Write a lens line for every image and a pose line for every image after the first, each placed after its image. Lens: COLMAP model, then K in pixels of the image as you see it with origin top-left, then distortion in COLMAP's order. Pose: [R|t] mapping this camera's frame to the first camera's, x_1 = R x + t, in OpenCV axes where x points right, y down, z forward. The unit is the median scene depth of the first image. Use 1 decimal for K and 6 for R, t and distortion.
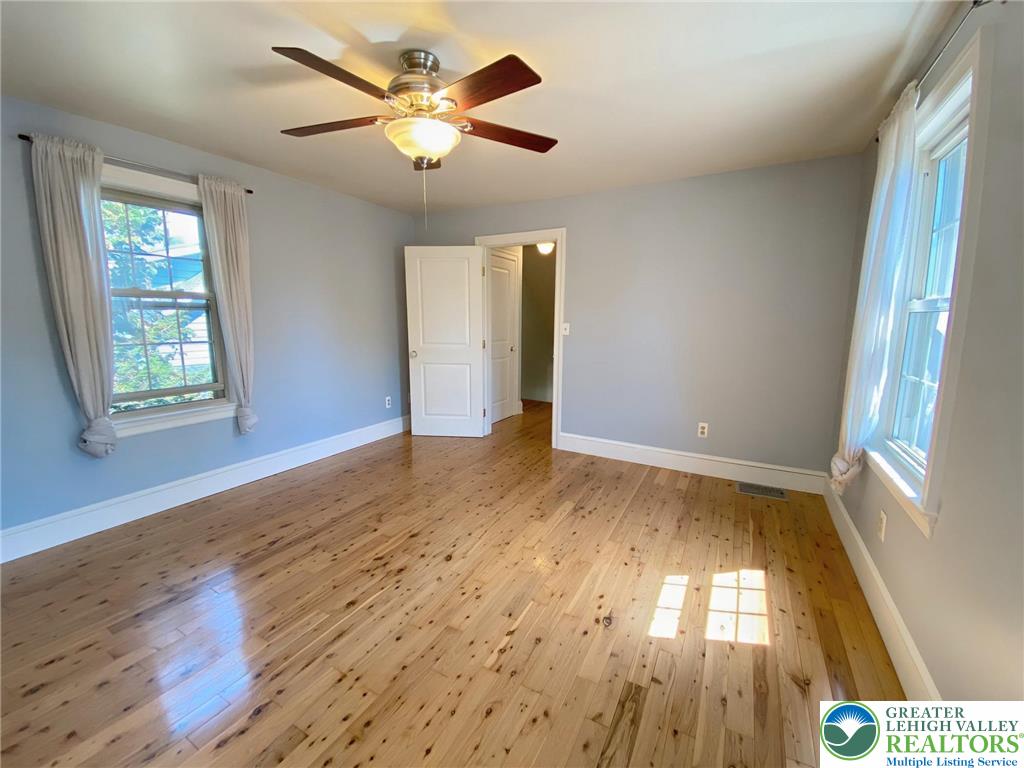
lens RADIAL K [[414.4, 0, 511.1], [0, 414.4, 379.5], [0, 0, 1]] dist [0.008061, -0.011019]
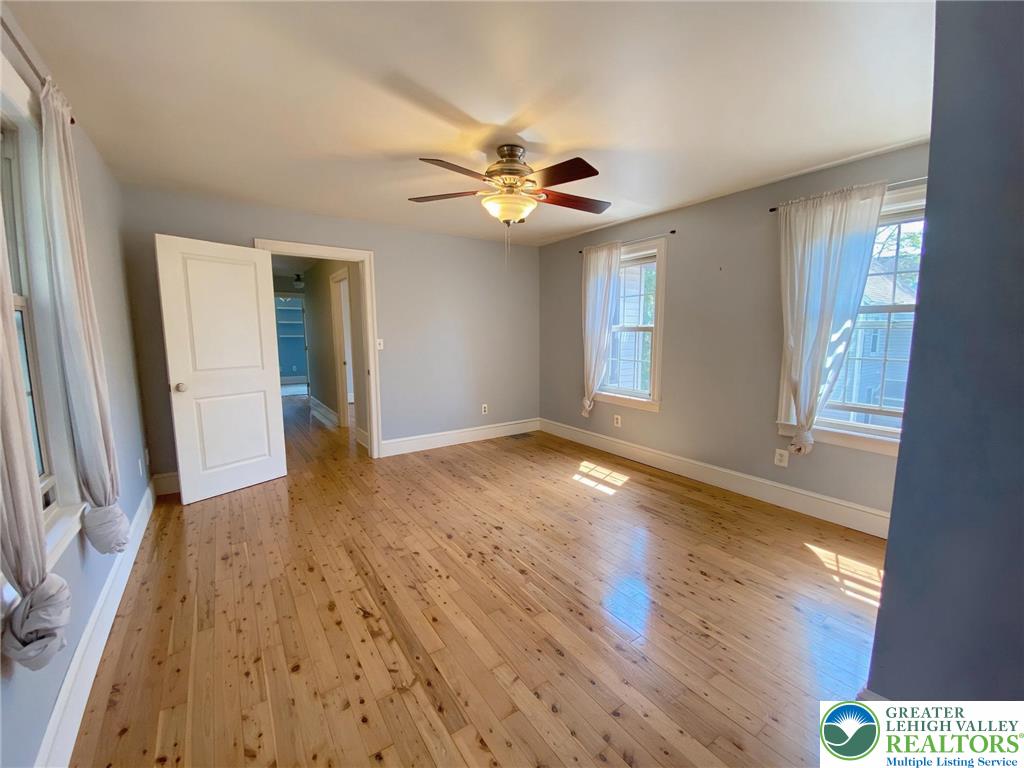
lens RADIAL K [[414.4, 0, 520.2], [0, 414.4, 381.2], [0, 0, 1]] dist [0.008061, -0.011019]
pose [[0.435883, -0.116786, 0.892394, -1.083826], [0.135190, 0.988791, 0.063369, -0.071458], [-0.889792, 0.093021, 0.446786, 0.311489]]
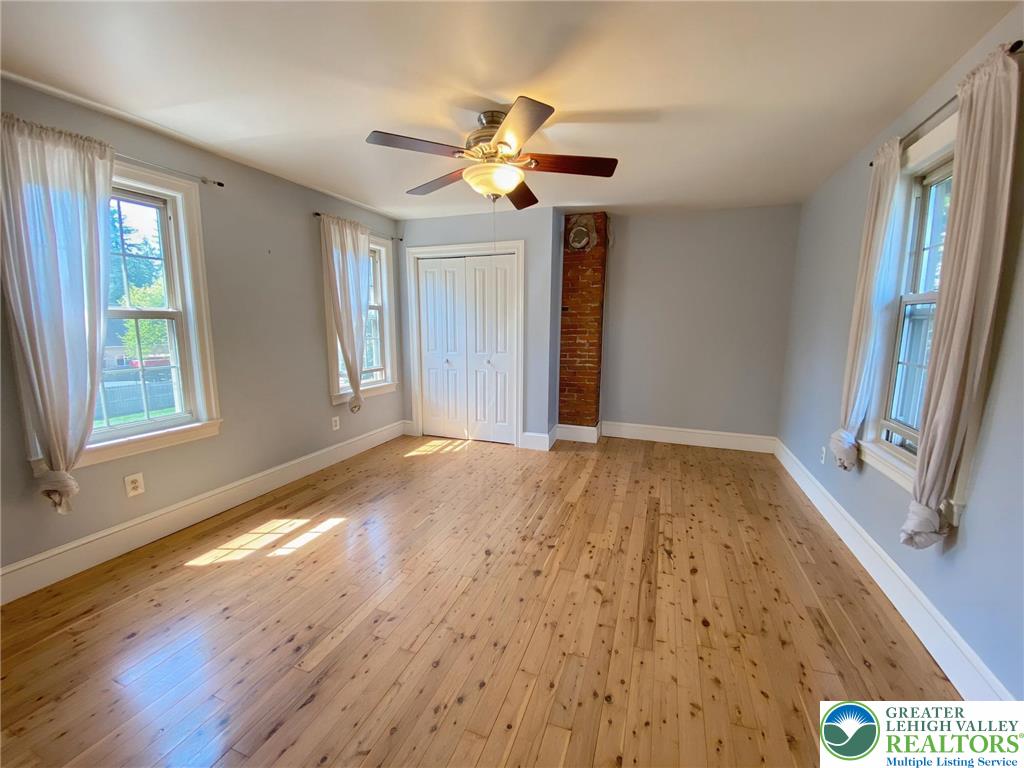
lens RADIAL K [[414.4, 0, 508.2], [0, 414.4, 381.8], [0, 0, 1]] dist [0.008061, -0.011019]
pose [[-0.990011, 0.011479, -0.140521, -0.053221], [-0.029027, 0.958734, 0.282820, -0.262692], [0.137969, 0.284074, -0.948824, 1.722826]]
